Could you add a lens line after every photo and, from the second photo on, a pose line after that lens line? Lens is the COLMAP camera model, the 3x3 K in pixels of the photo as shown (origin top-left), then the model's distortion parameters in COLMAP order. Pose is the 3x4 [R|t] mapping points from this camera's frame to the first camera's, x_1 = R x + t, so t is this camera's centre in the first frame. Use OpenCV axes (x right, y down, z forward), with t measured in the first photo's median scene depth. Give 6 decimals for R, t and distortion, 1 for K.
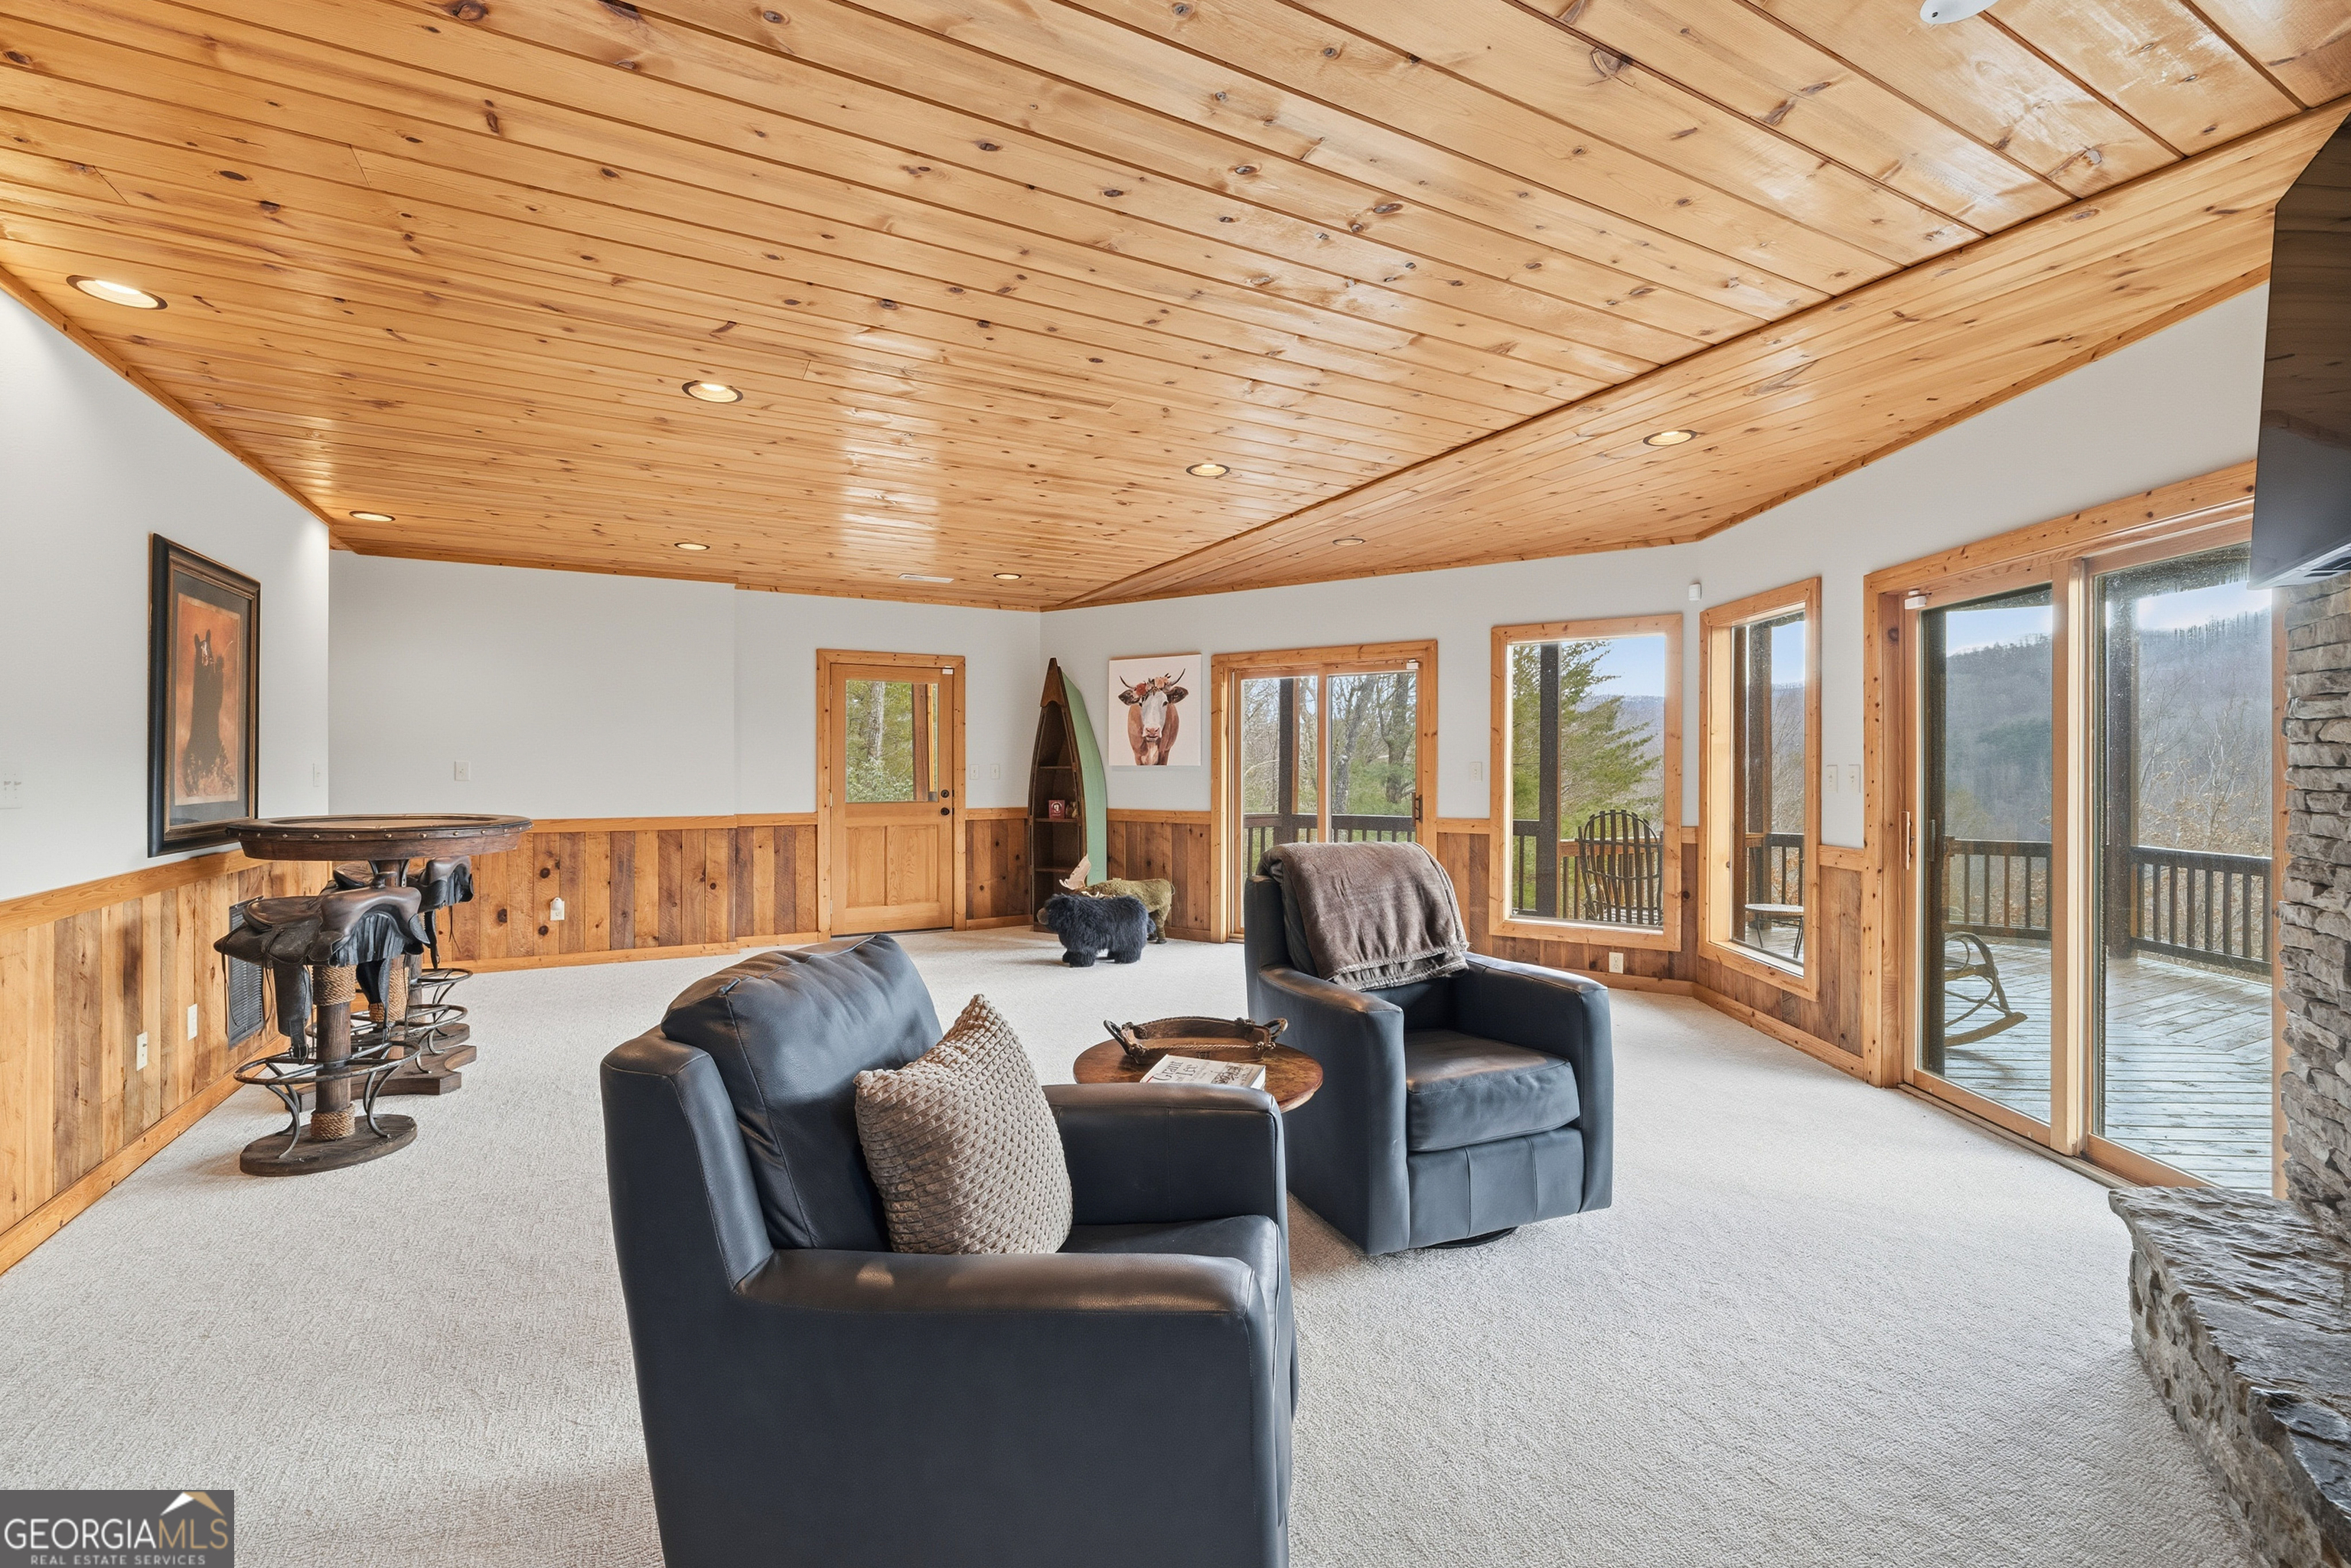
lens RADIAL K [[992.4, 0, 1175.0], [0, 992.4, 773.8], [0, 0, 1]] dist [-0.000532, -0.000638]
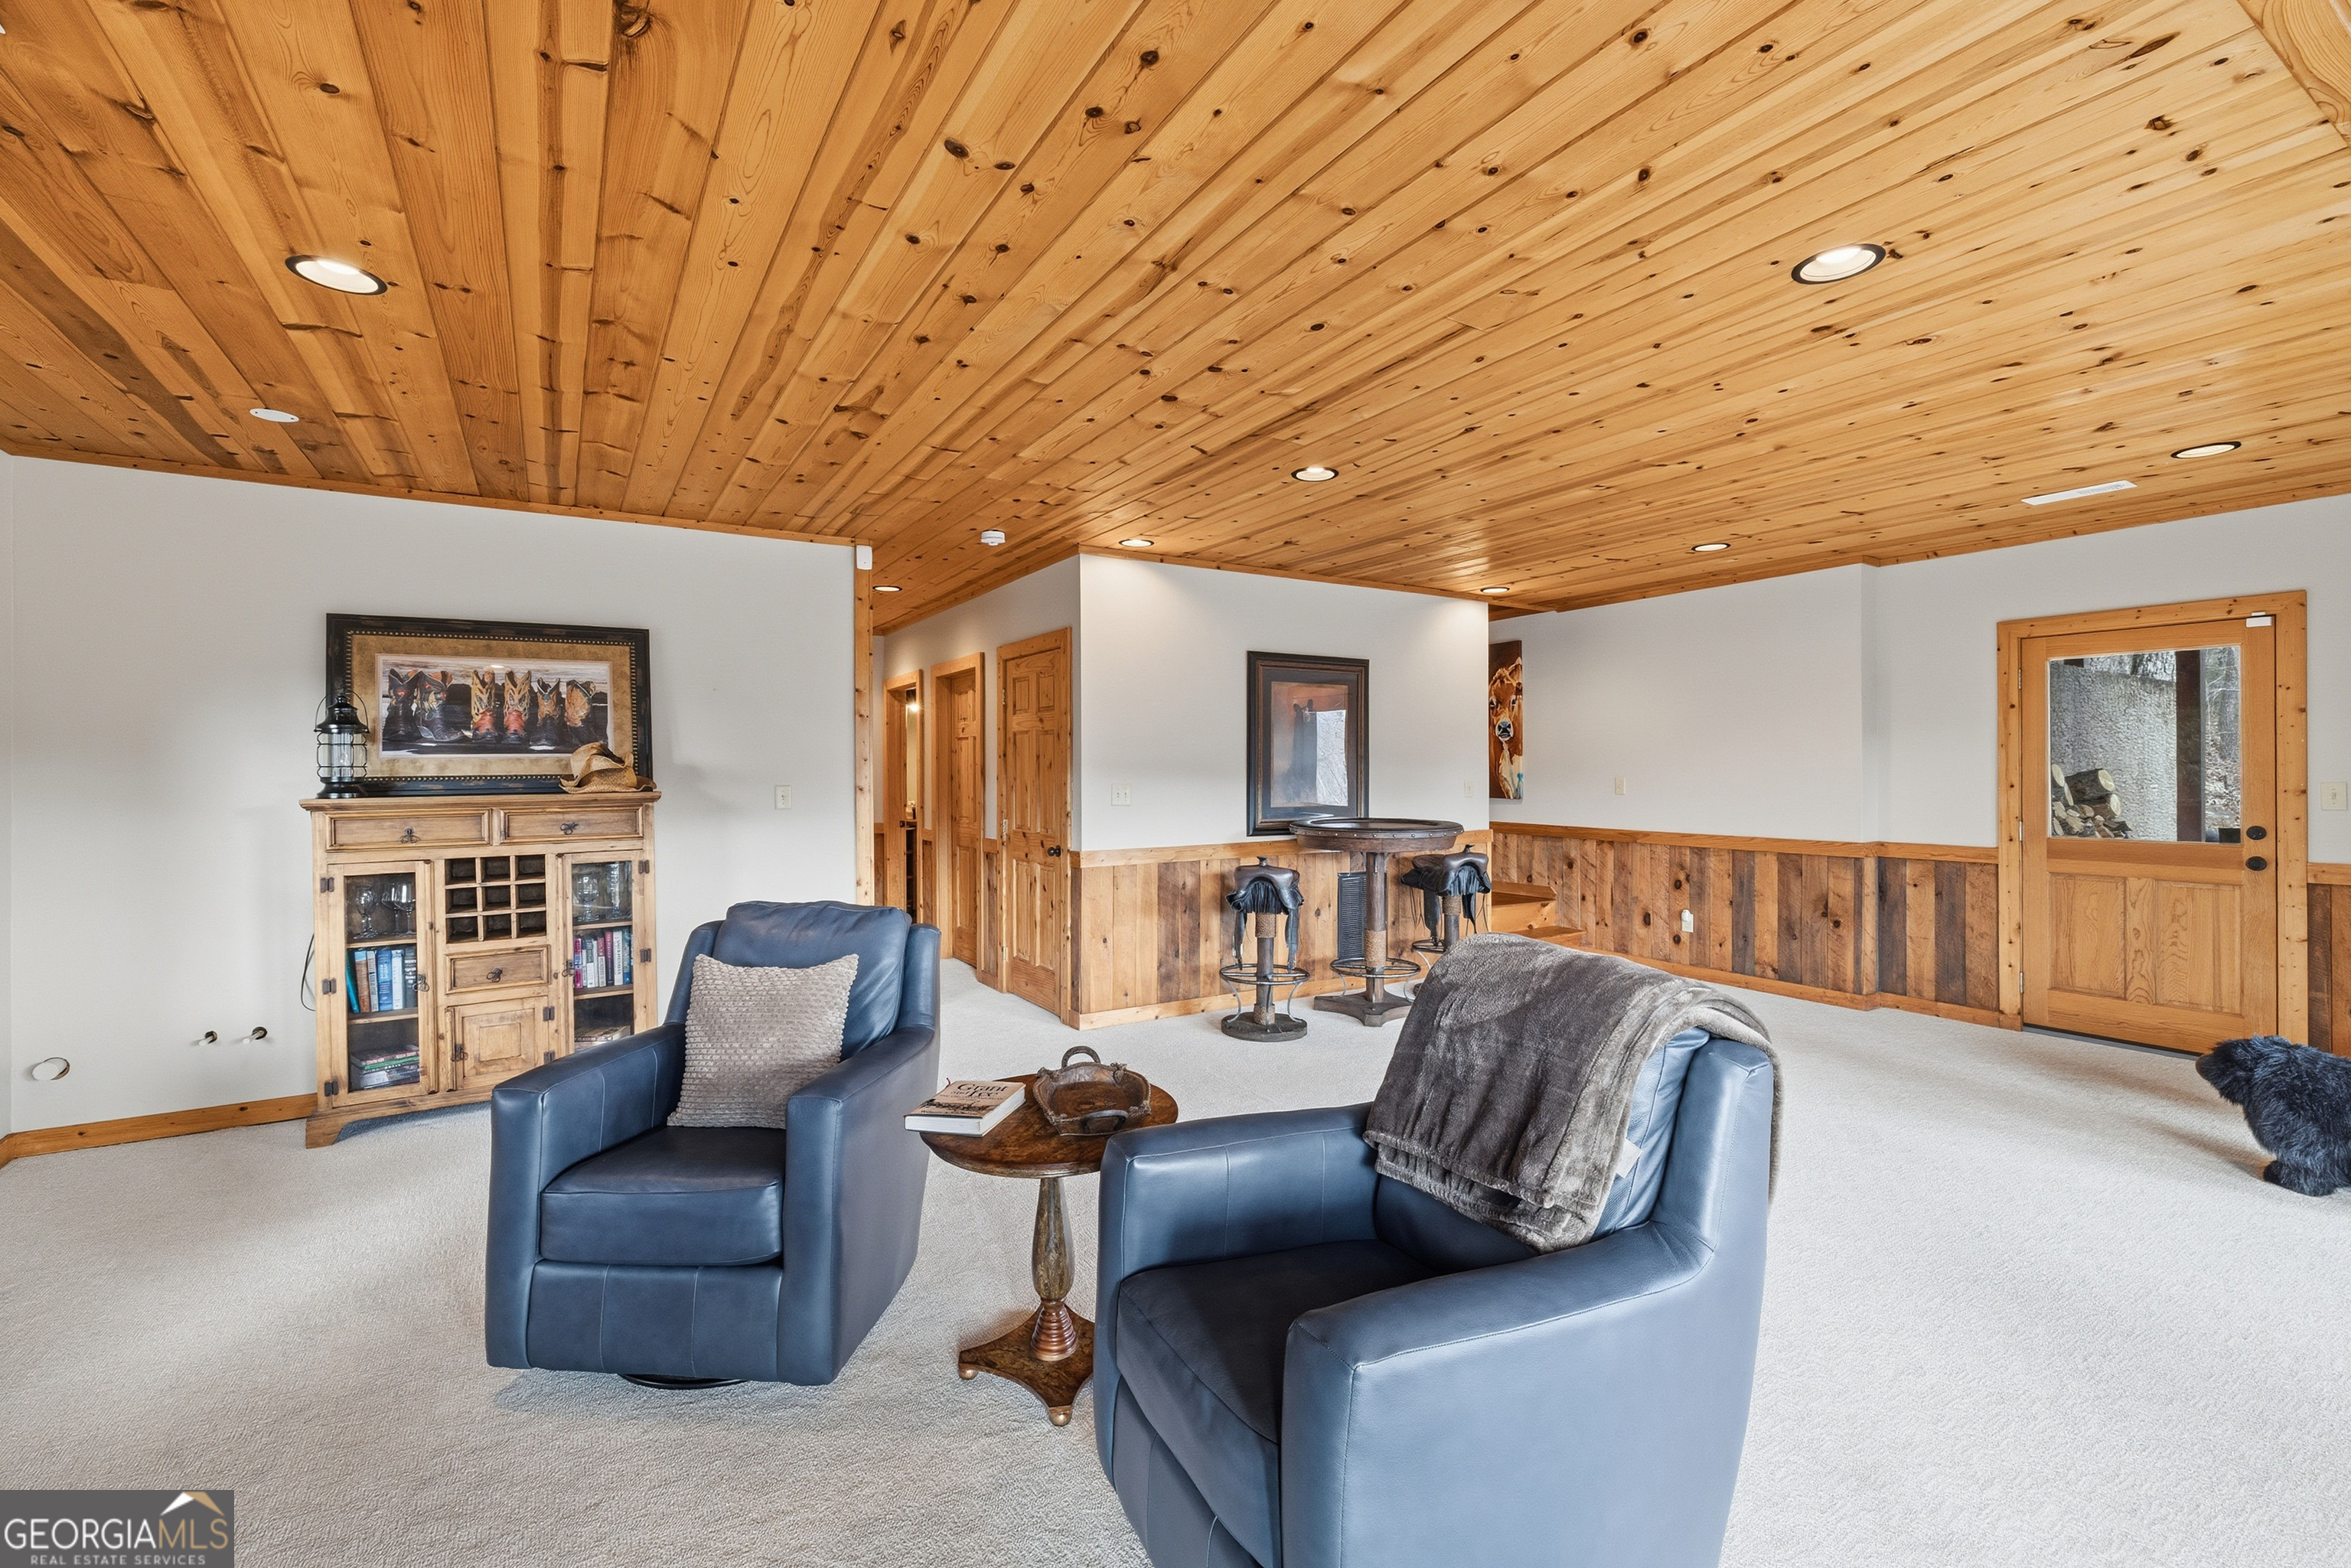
lens RADIAL K [[992.4, 0, 1174.7], [0, 992.4, 775.2], [0, 0, 1]] dist [-0.000532, -0.000638]
pose [[0.051745, 0.001600, -0.998659, 0.362733], [-0.004952, 0.999987, 0.001346, -0.013067], [0.998648, 0.004875, 0.051752, 0.397544]]
